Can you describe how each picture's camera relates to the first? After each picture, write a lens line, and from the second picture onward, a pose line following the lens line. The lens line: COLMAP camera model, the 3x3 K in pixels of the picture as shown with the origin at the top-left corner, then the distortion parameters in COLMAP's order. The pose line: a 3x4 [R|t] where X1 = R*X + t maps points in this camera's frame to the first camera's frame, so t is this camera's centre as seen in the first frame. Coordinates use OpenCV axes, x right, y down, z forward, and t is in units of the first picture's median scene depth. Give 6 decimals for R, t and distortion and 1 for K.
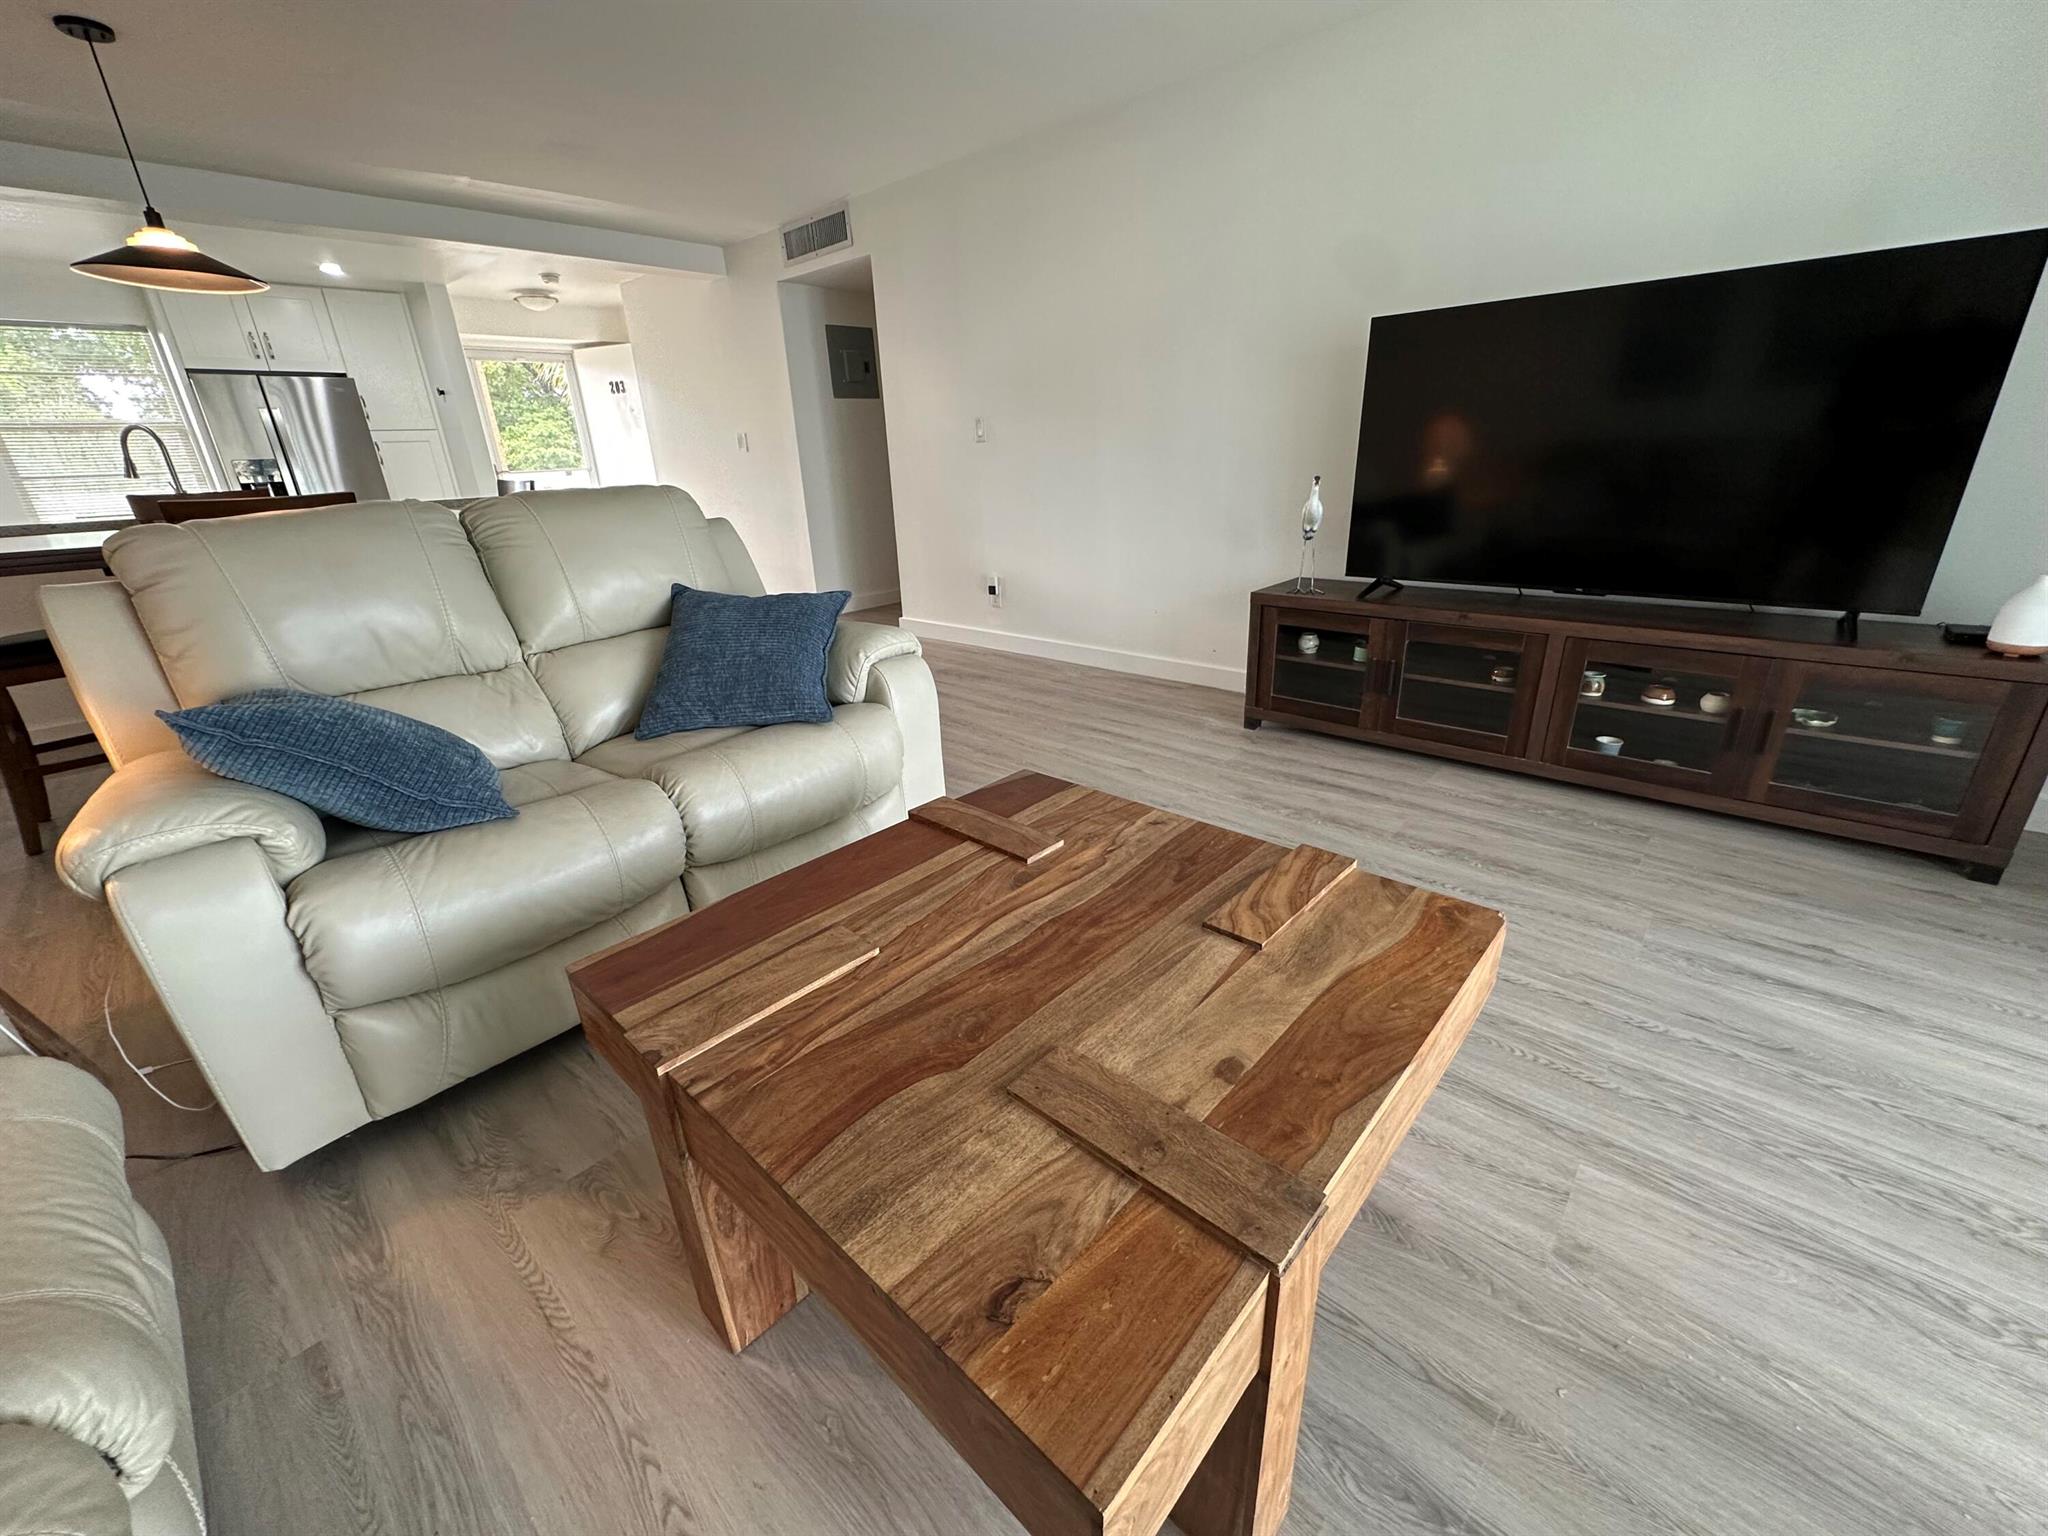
lens RADIAL K [[814.4, 0, 1022.1], [0, 814.4, 769.1], [0, 0, 1]] dist [-0.000635, 0.000583]
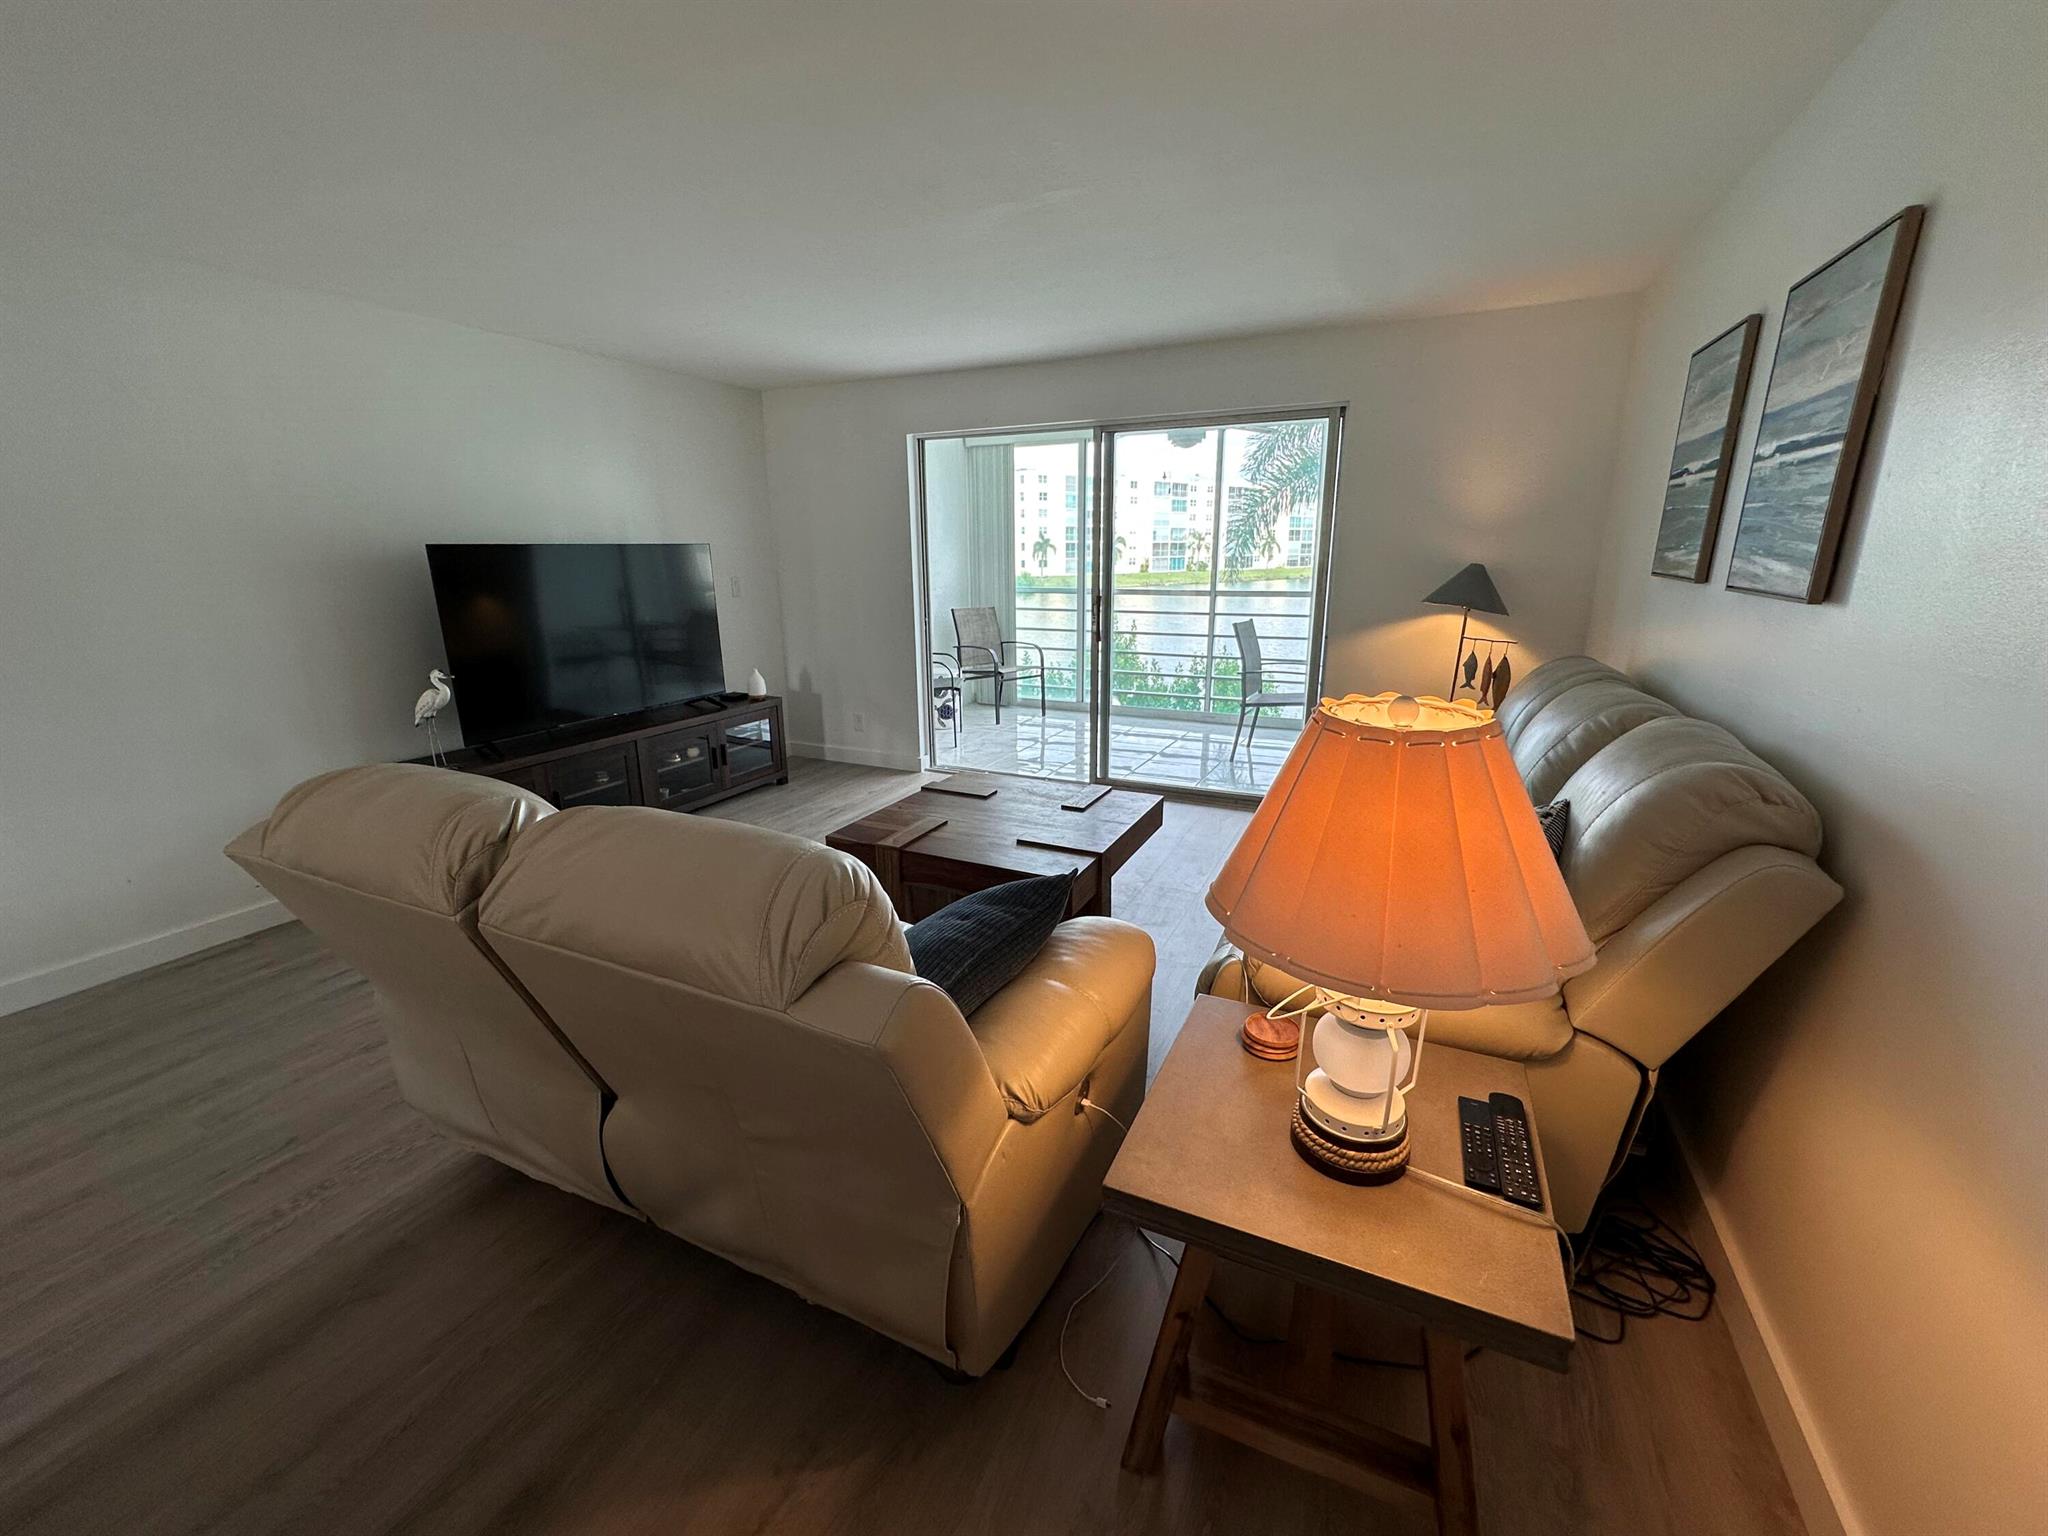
lens RADIAL K [[814.4, 0, 1025.4], [0, 814.4, 766.4], [0, 0, 1]] dist [-0.000635, 0.000583]
pose [[-0.289434, -0.205374, 0.934906, -0.829663], [0.369359, 0.877103, 0.307025, -0.245418], [-0.883064, 0.434179, -0.178006, 0.455473]]
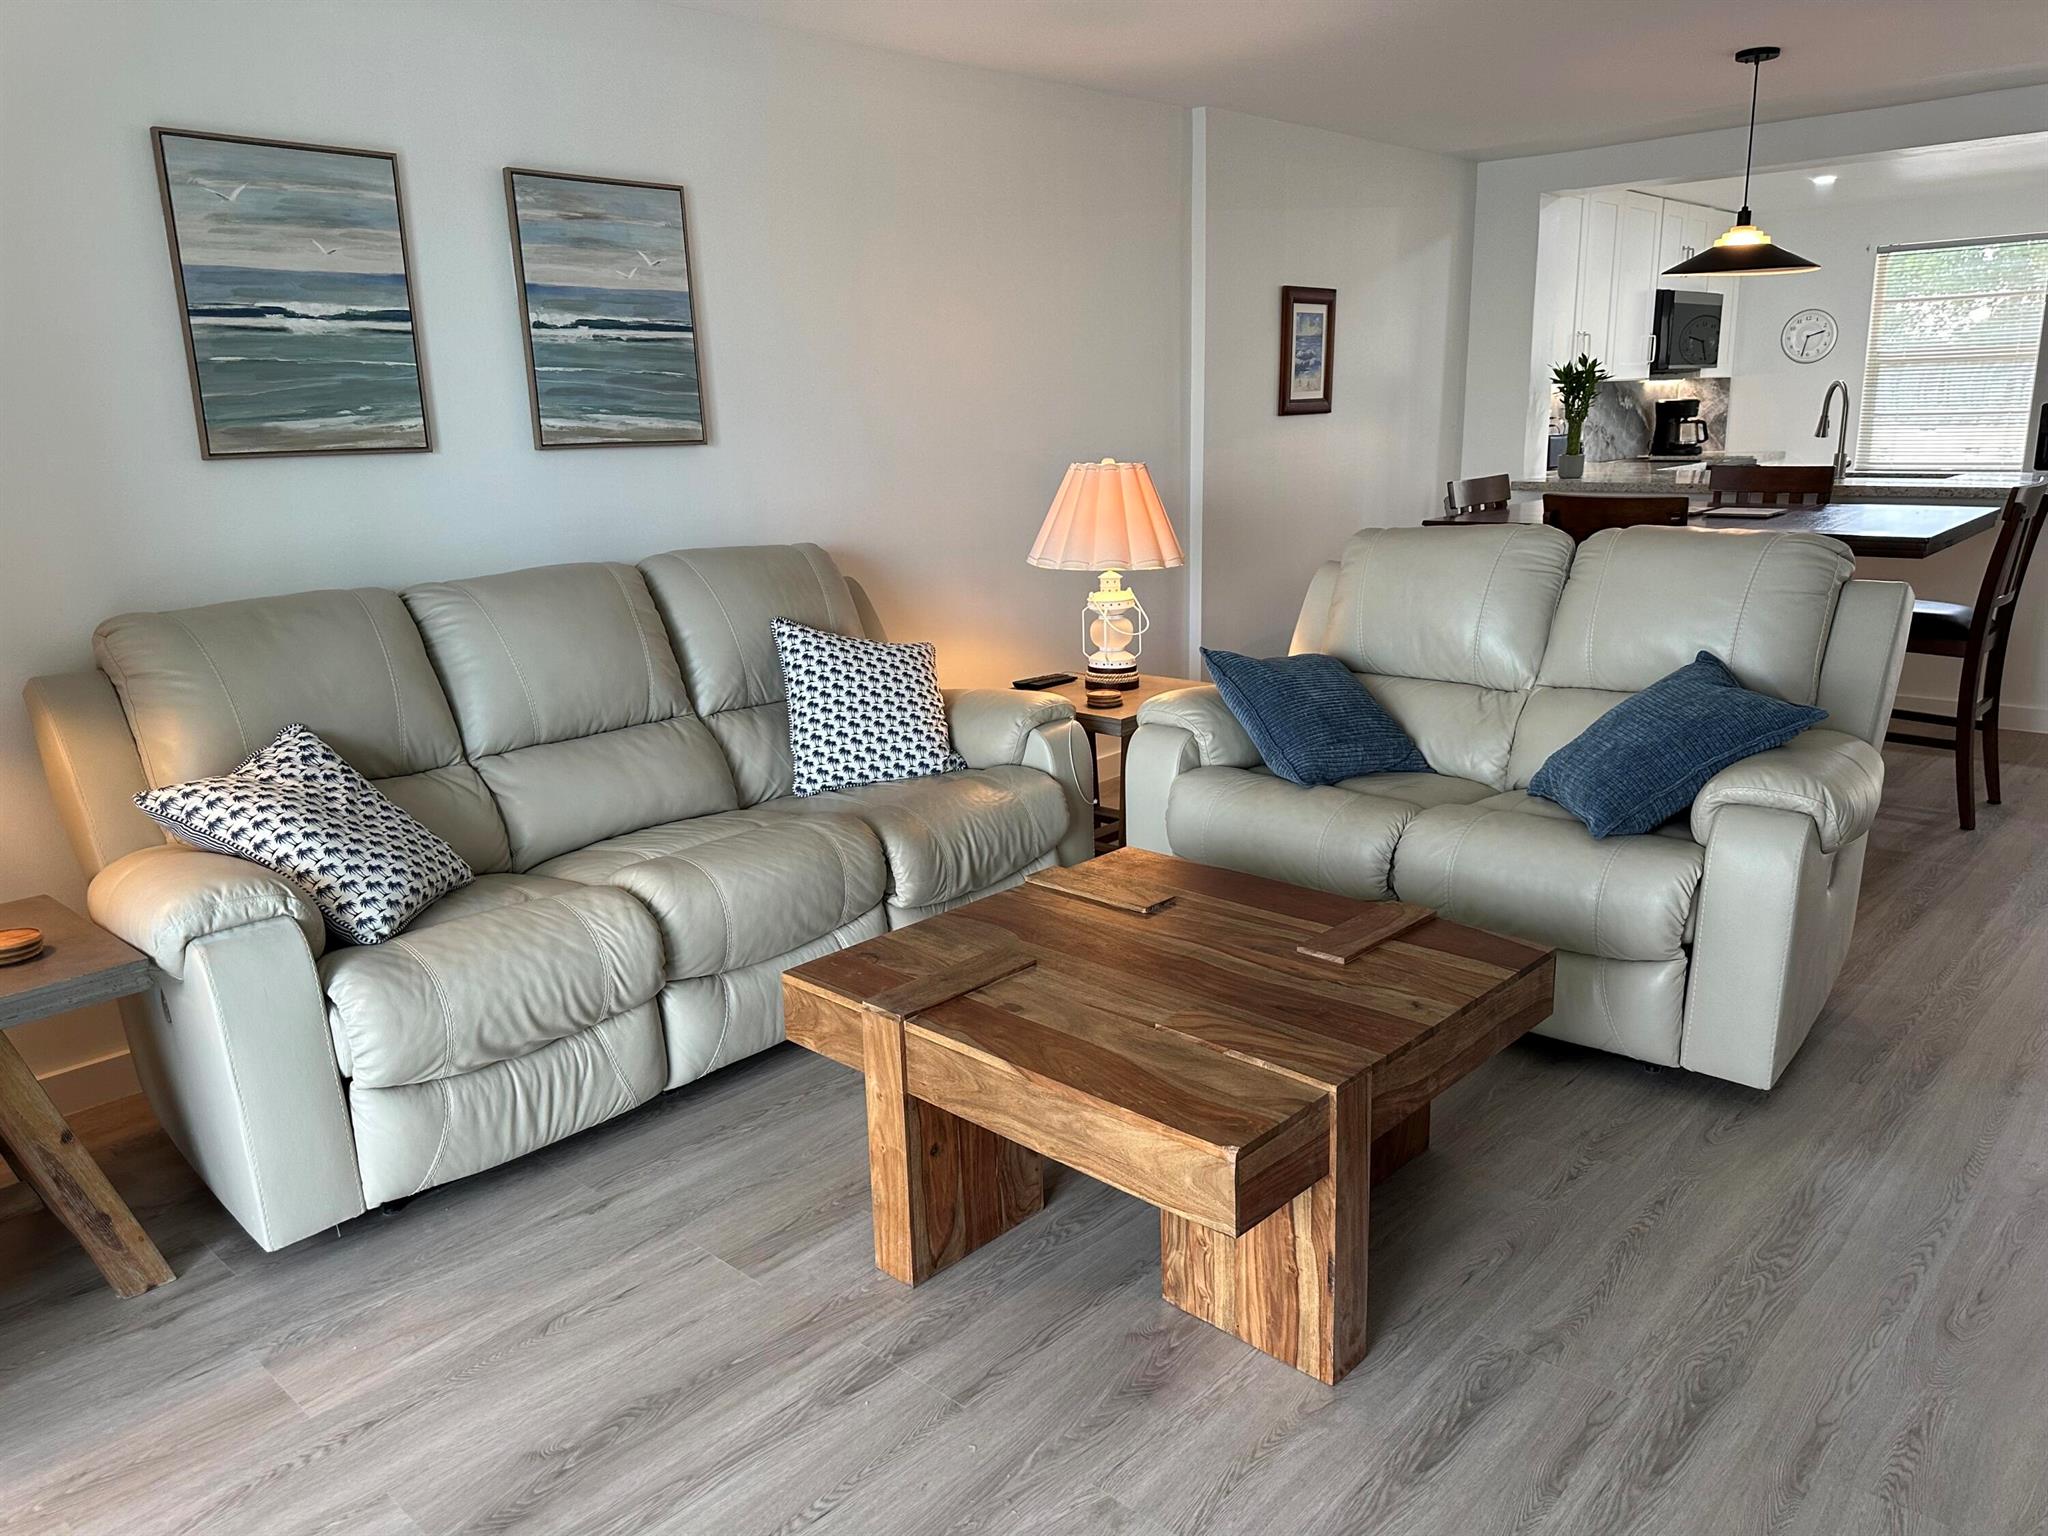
lens RADIAL K [[1437.9, 0, 1018.6], [0, 1437.9, 775.3], [0, 0, 1]] dist [0.060173, -0.073280]
pose [[-0.010112, 0.282925, -0.959089, 0.679667], [-0.336943, 0.902082, 0.269660, -0.183219], [0.941471, 0.325885, 0.086208, 0.172596]]
